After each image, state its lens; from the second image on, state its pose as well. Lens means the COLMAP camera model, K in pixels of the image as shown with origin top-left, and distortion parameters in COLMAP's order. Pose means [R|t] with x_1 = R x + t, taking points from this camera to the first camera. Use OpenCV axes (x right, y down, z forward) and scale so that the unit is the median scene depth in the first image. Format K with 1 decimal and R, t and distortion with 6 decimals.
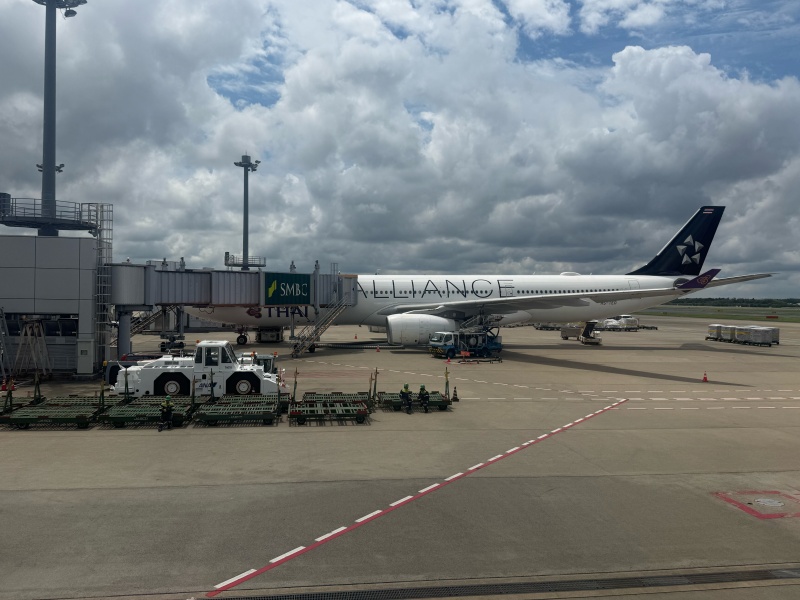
lens RADIAL K [[659.5, 0, 400.0], [0, 659.5, 300.0], [0, 0, 1]] dist [0.074117, -0.003224]
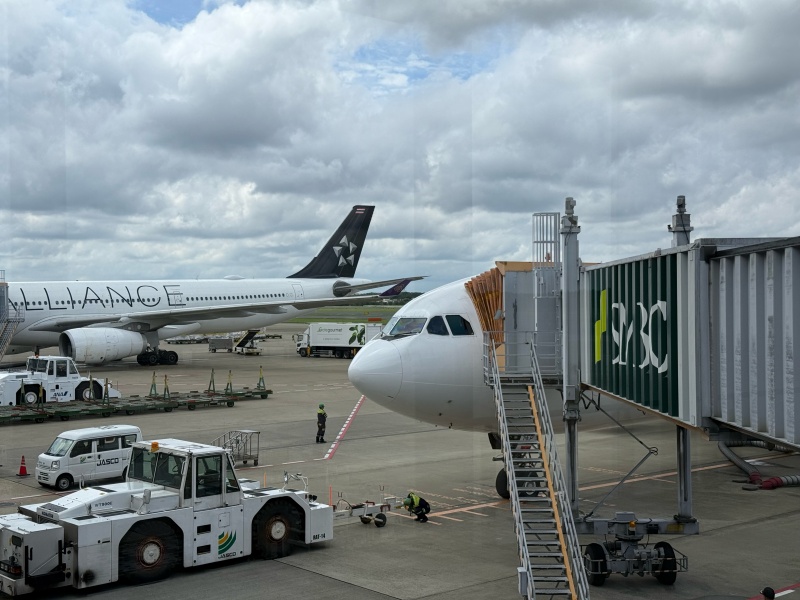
lens RADIAL K [[1092.2, 0, 400.0], [0, 1092.2, 300.0], [0, 0, 1]] dist [0.012761, 0.020114]
pose [[0.848137, -0.020794, 0.529369, -0.359986], [0.021296, 0.999760, 0.005153, -0.012679], [-0.529349, 0.006903, 0.848376, -0.399371]]
